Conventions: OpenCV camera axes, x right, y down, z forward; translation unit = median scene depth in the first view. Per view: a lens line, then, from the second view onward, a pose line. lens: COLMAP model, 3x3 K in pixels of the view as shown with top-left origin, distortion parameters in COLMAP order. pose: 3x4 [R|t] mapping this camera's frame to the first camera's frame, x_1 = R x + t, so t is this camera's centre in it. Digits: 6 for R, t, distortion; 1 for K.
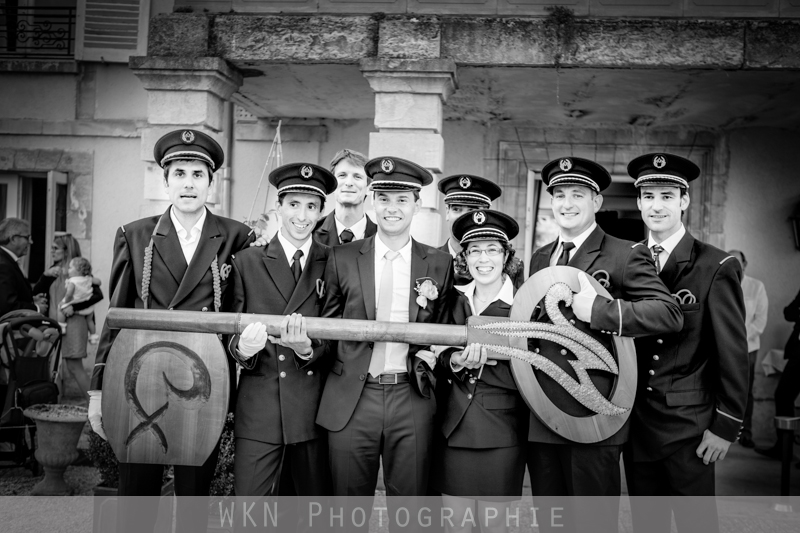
lens RADIAL K [[972.4, 0, 400.0], [0, 972.4, 266.5], [0, 0, 1]] dist [-0.007810, 0.000776]
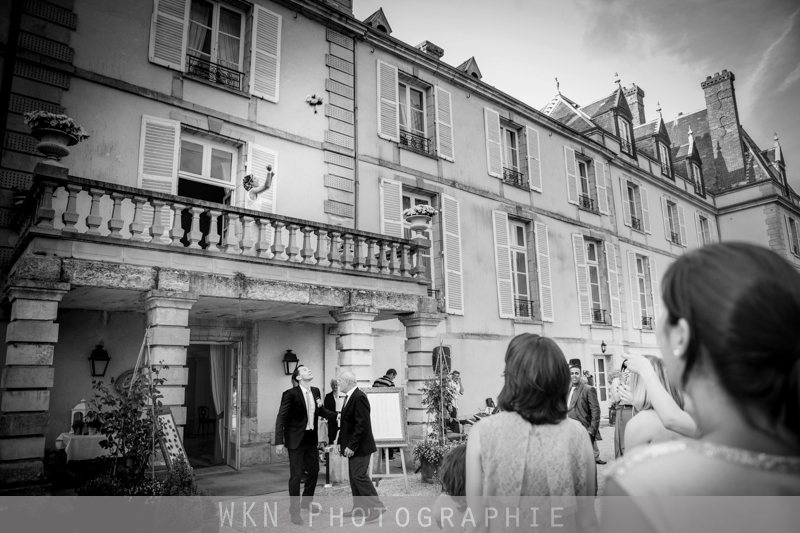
lens RADIAL K [[560.3, 0, 400.0], [0, 560.3, 266.5], [0, 0, 1]] dist [-0.047225, 0.003865]
pose [[0.670364, 0.090743, 0.736463, -0.523620], [0.050326, 0.984649, -0.167133, -0.045682], [-0.740324, 0.149104, 0.655507, -0.114149]]
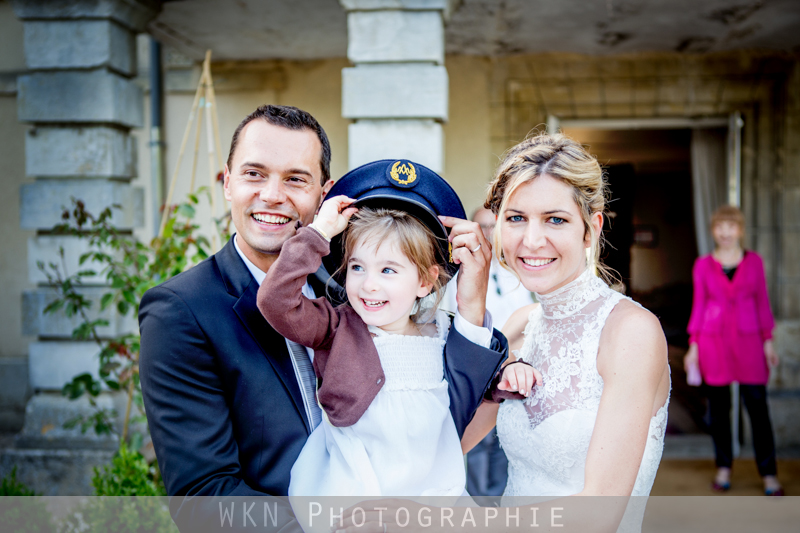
lens RADIAL K [[1047.6, 0, 400.0], [0, 1047.6, 266.5], [0, 0, 1]] dist [0.010147, 0.029289]
pose [[0.998859, -0.041817, 0.023067, -0.013205], [0.040984, 0.998530, 0.035475, -0.020052], [-0.024517, -0.034490, 0.999104, 0.232131]]
